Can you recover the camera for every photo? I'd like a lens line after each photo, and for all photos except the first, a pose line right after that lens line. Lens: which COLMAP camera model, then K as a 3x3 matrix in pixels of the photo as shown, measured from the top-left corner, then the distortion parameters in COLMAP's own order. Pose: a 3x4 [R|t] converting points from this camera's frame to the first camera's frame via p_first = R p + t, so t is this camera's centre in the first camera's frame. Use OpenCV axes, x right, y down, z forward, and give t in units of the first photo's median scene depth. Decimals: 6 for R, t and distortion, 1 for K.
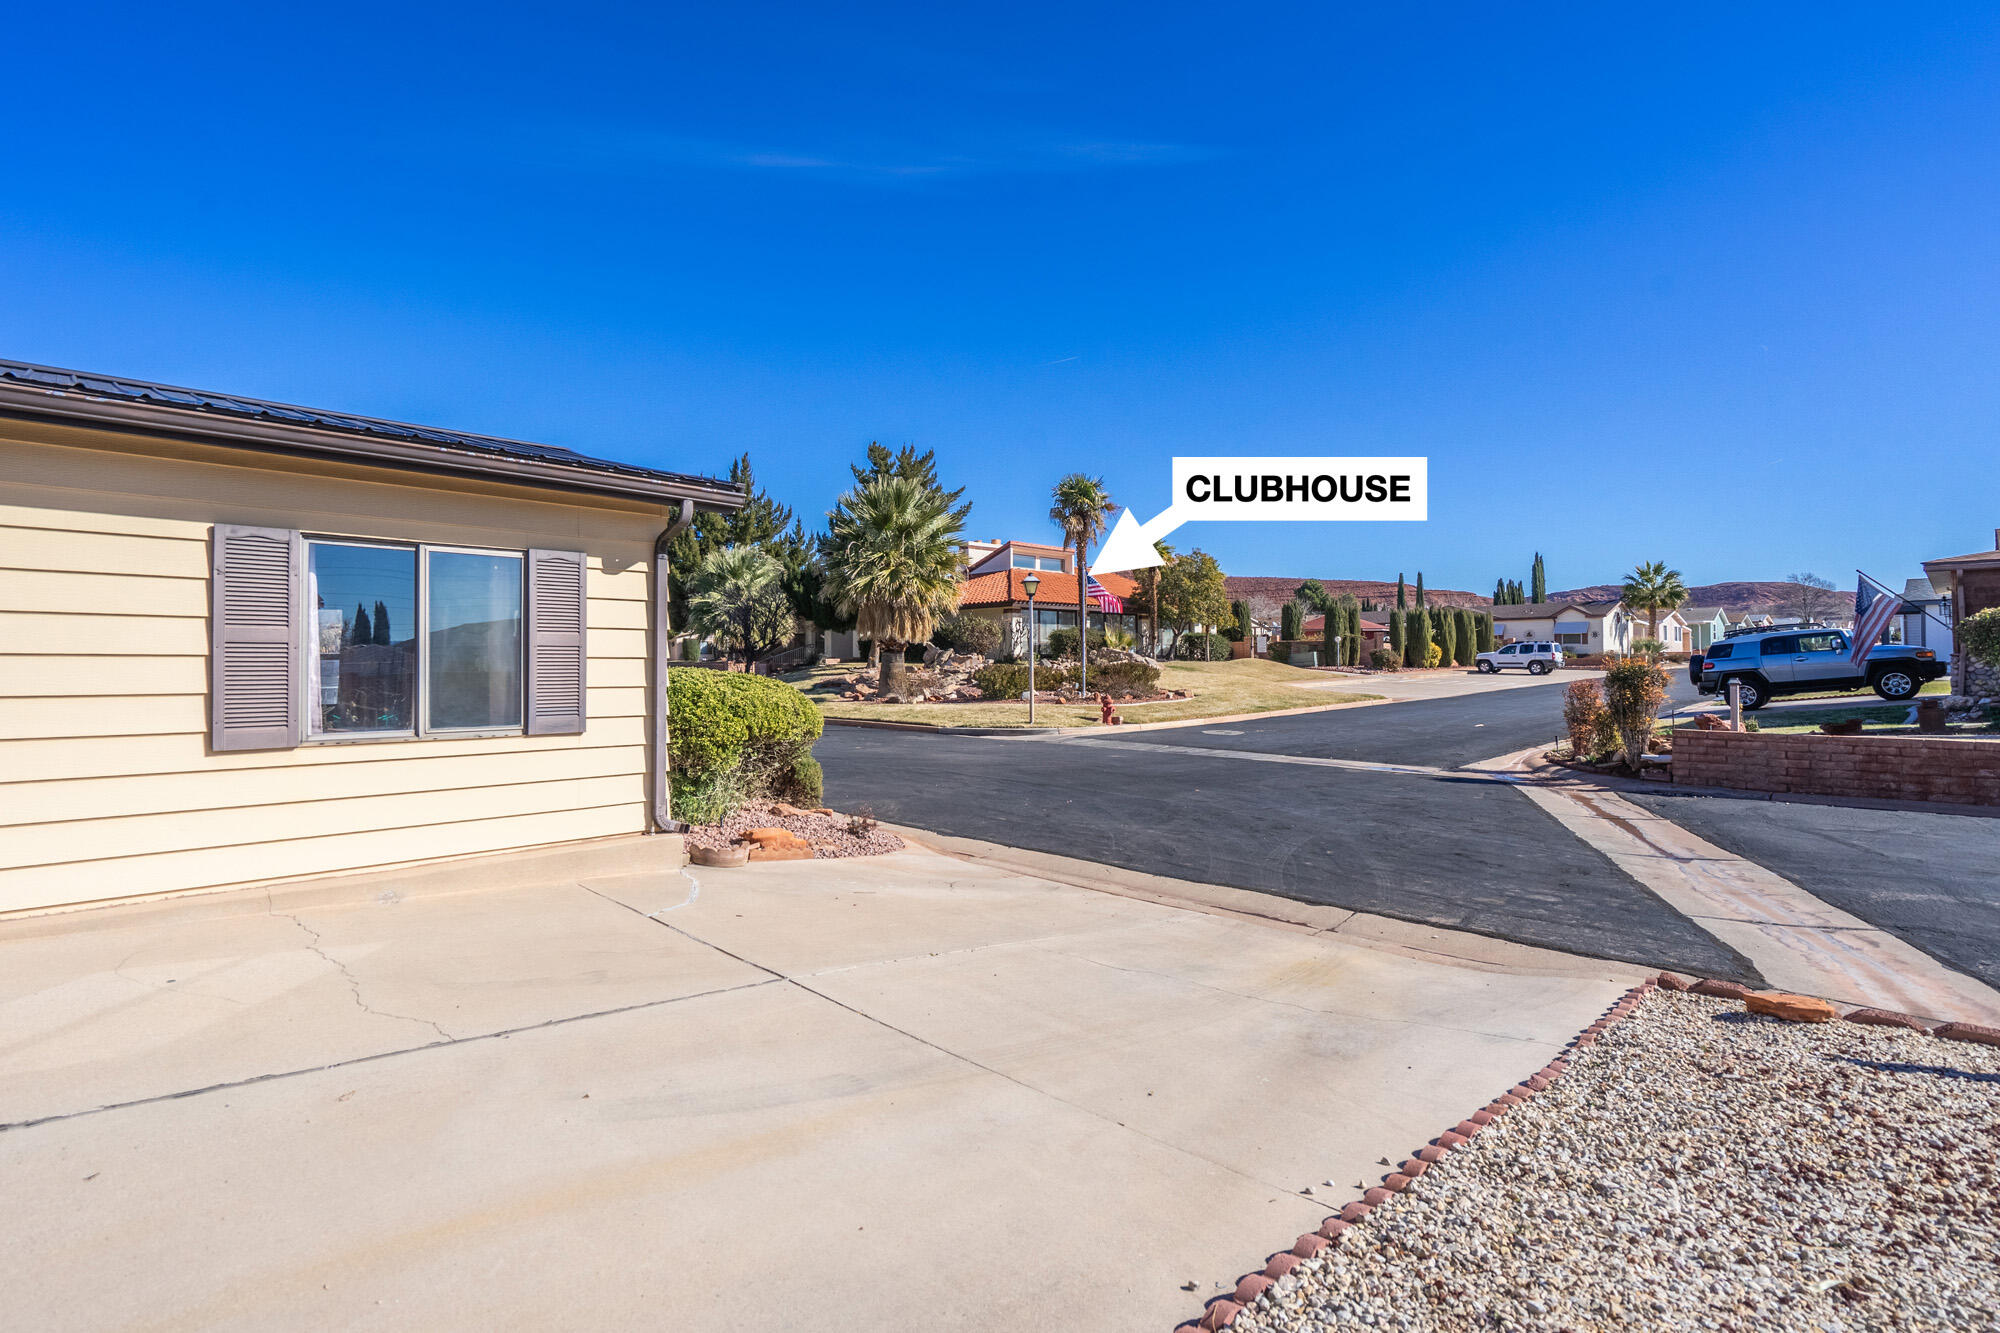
lens RADIAL K [[1003.0, 0, 1004.3], [0, 1003.0, 661.0], [0, 0, 1]] dist [0.006313, 0.000339]
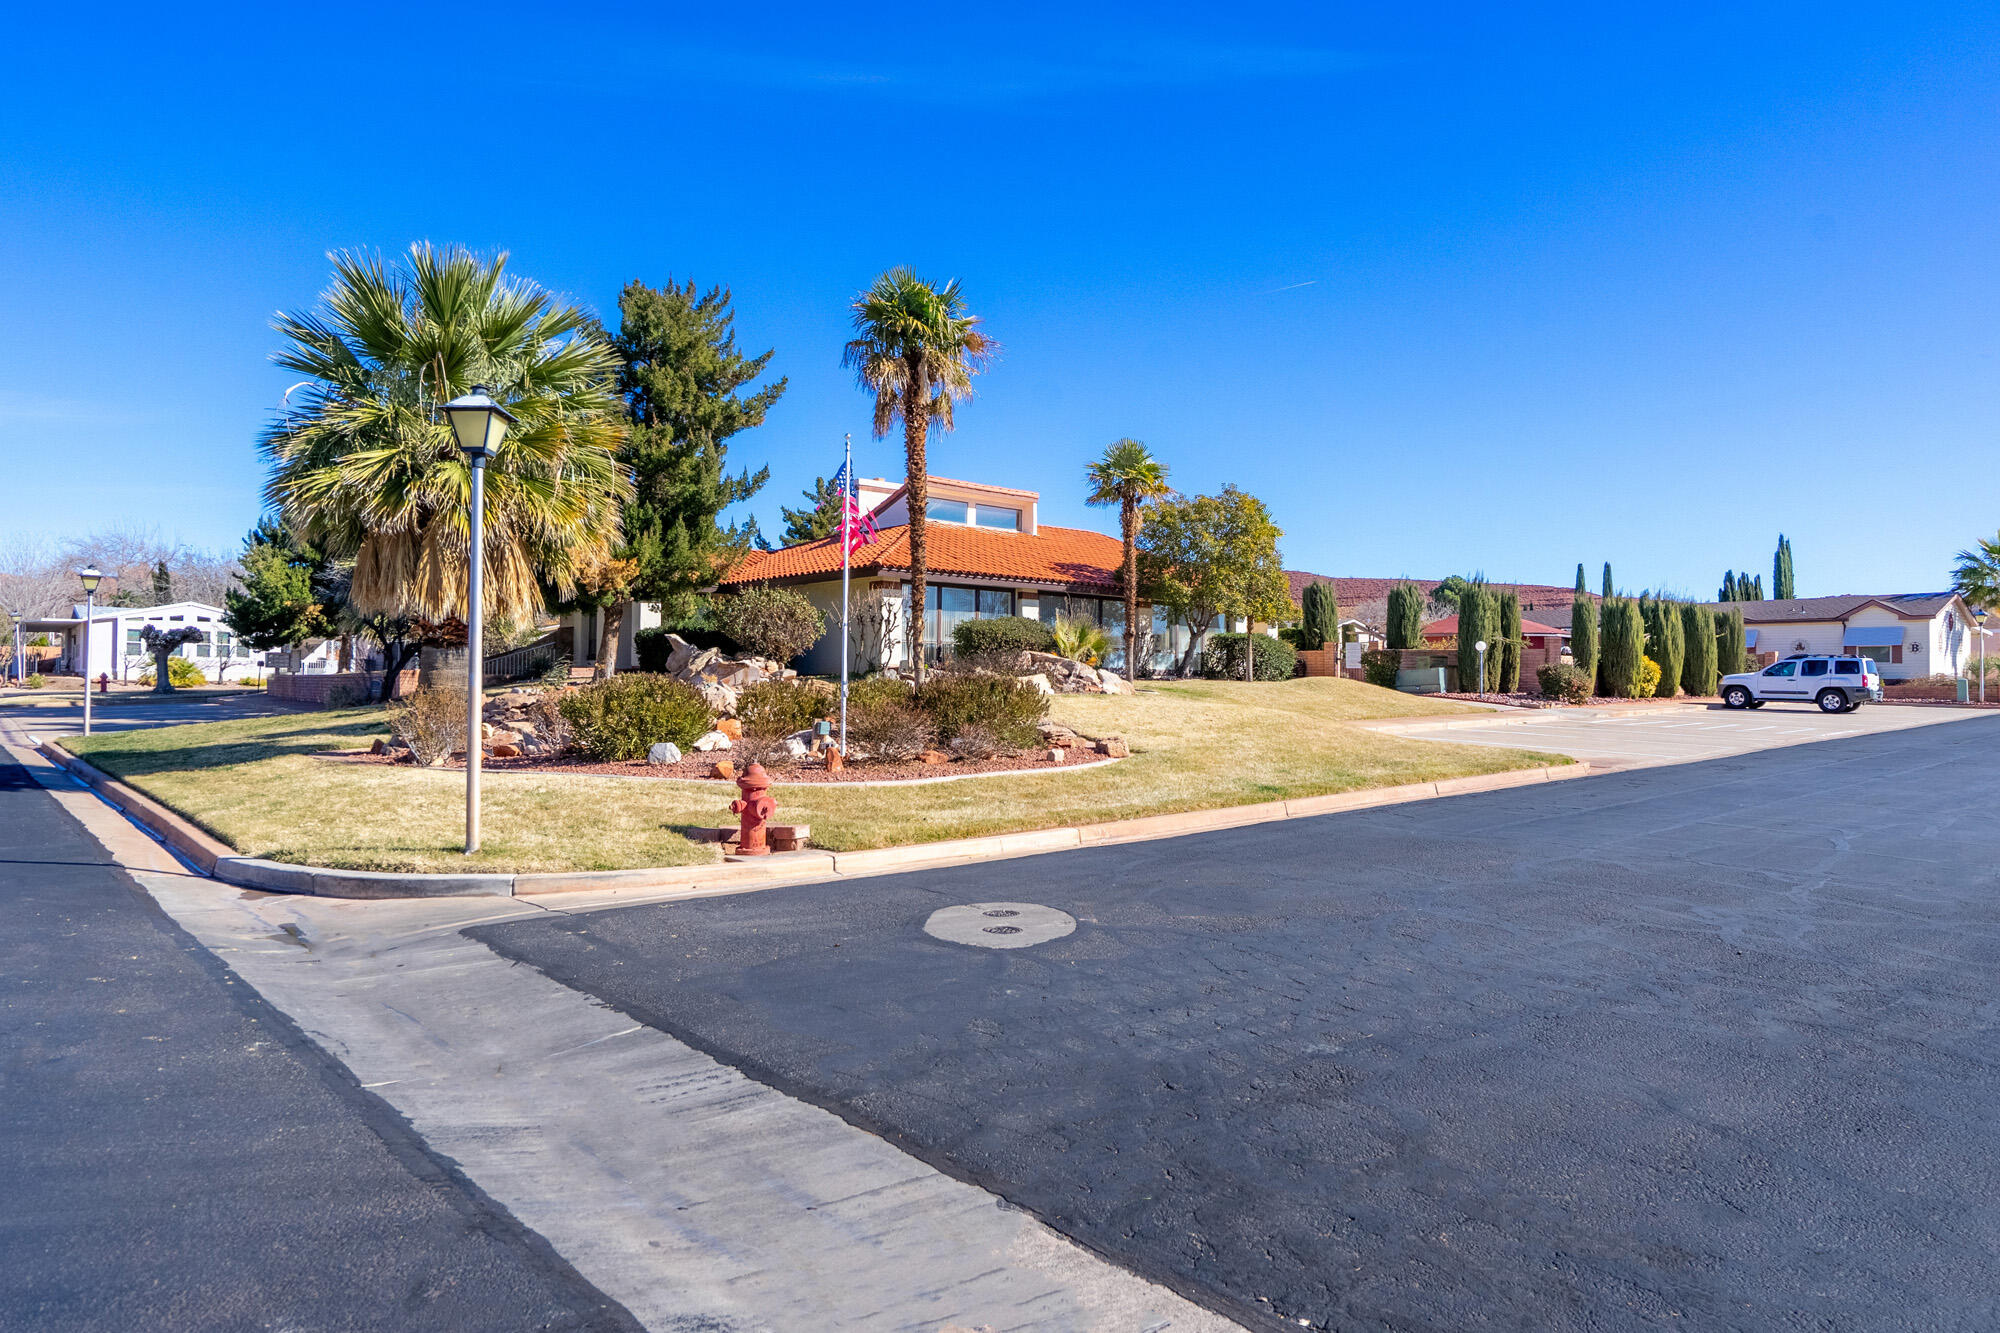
lens RADIAL K [[1211.4, 0, 1006.6], [0, 1211.4, 670.5], [0, 0, 1]] dist [-0.001854, -0.000163]
pose [[0.998071, 0.013244, -0.060660, 0.099626], [-0.013842, 0.999860, -0.009447, 0.002402], [0.060527, 0.010268, 0.998114, 0.280095]]
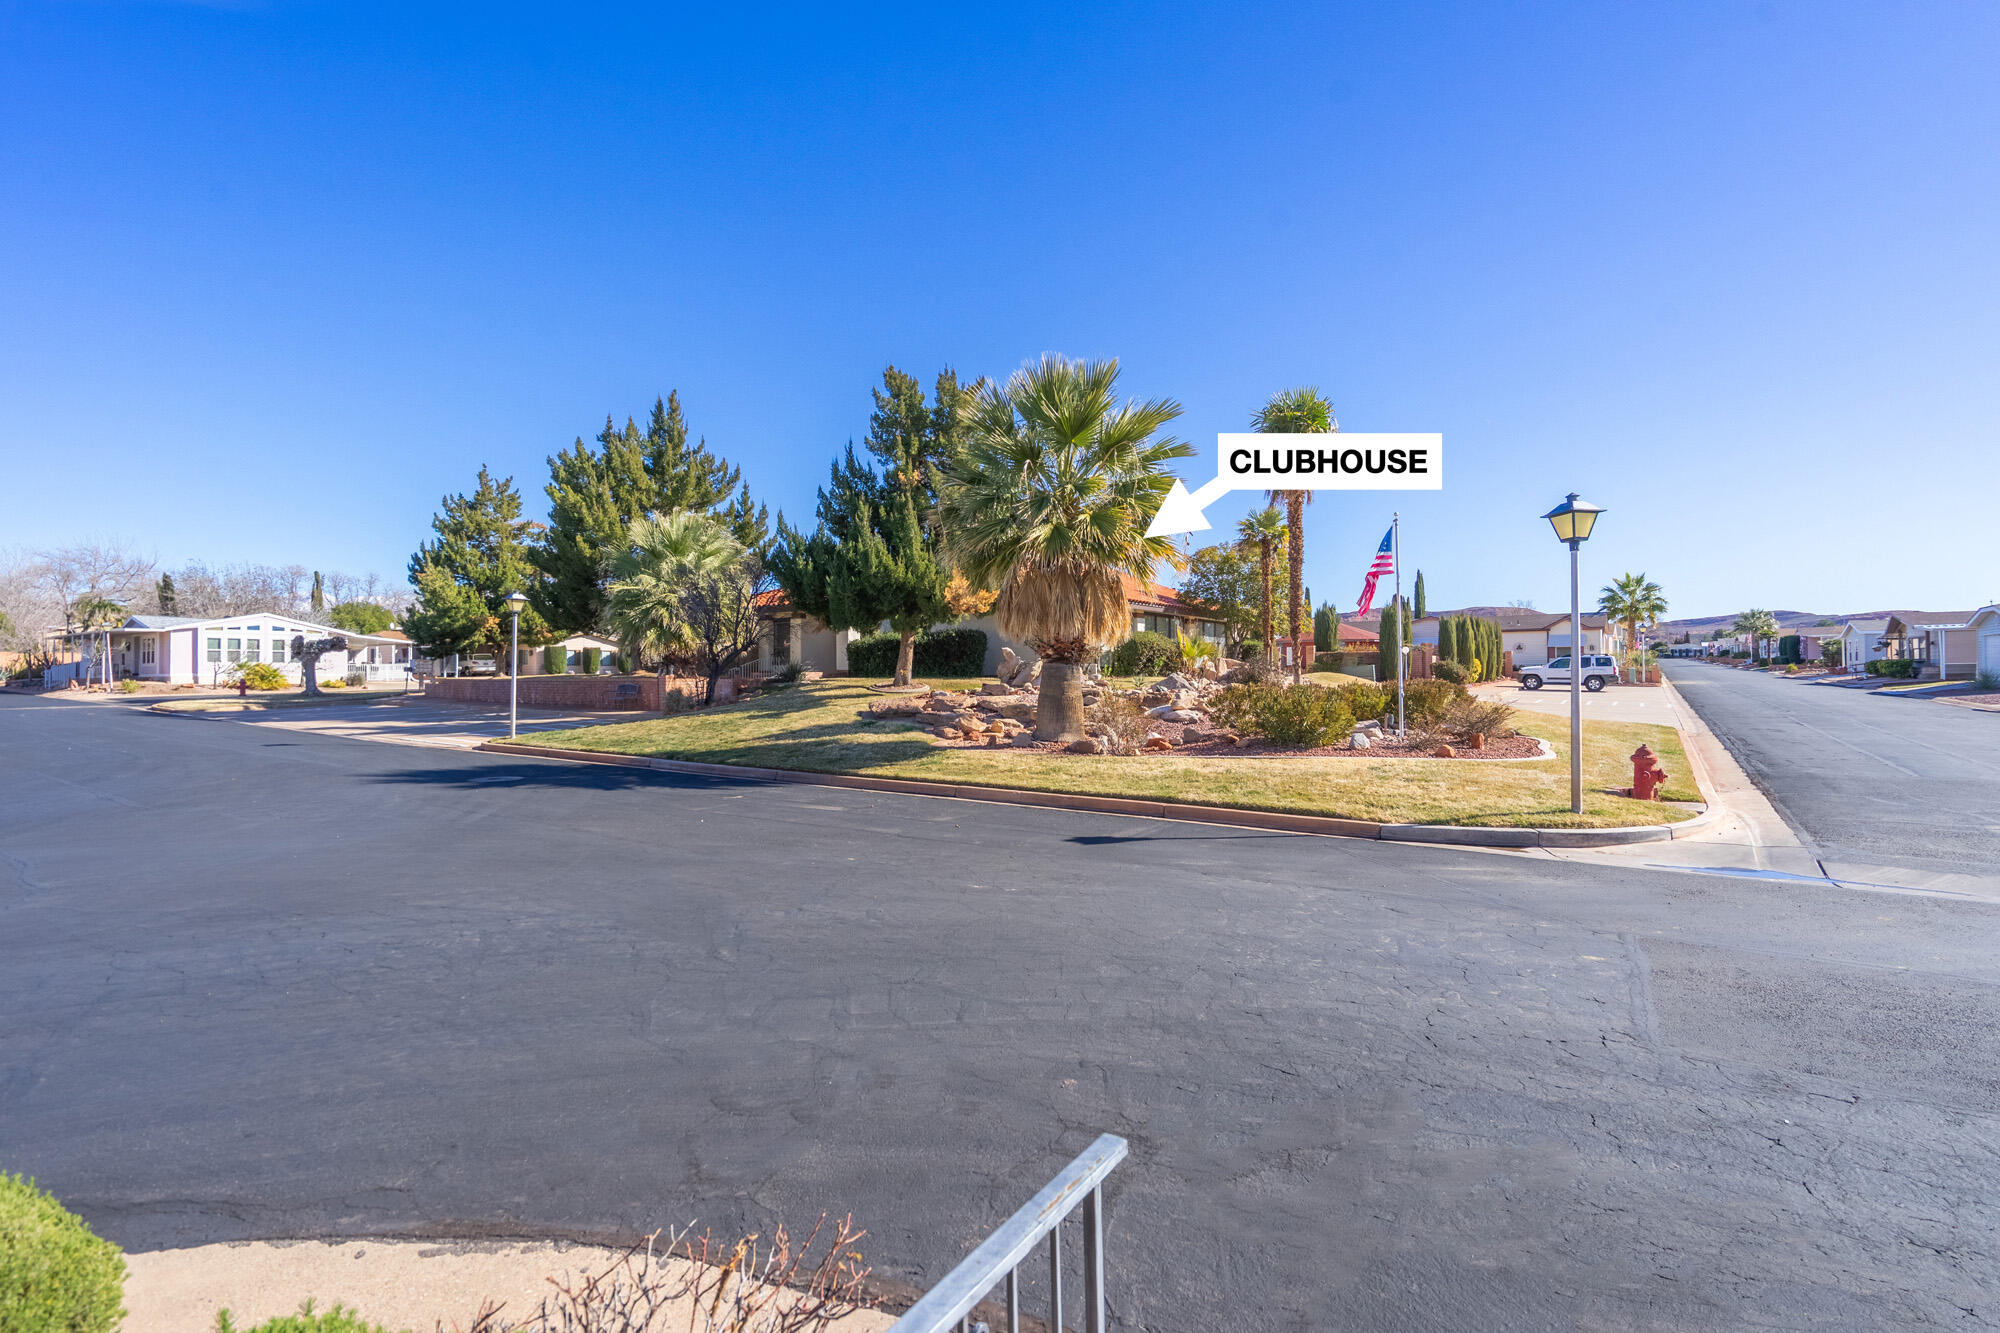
lens RADIAL K [[927.7, 0, 996.7], [0, 927.7, 674.6], [0, 0, 1]] dist [0.000858, 0.000787]
pose [[0.984032, 0.002287, 0.177976, -0.141683], [-0.002614, 0.999995, 0.001605, -0.001459], [-0.177972, -0.002044, 0.984034, 0.282581]]
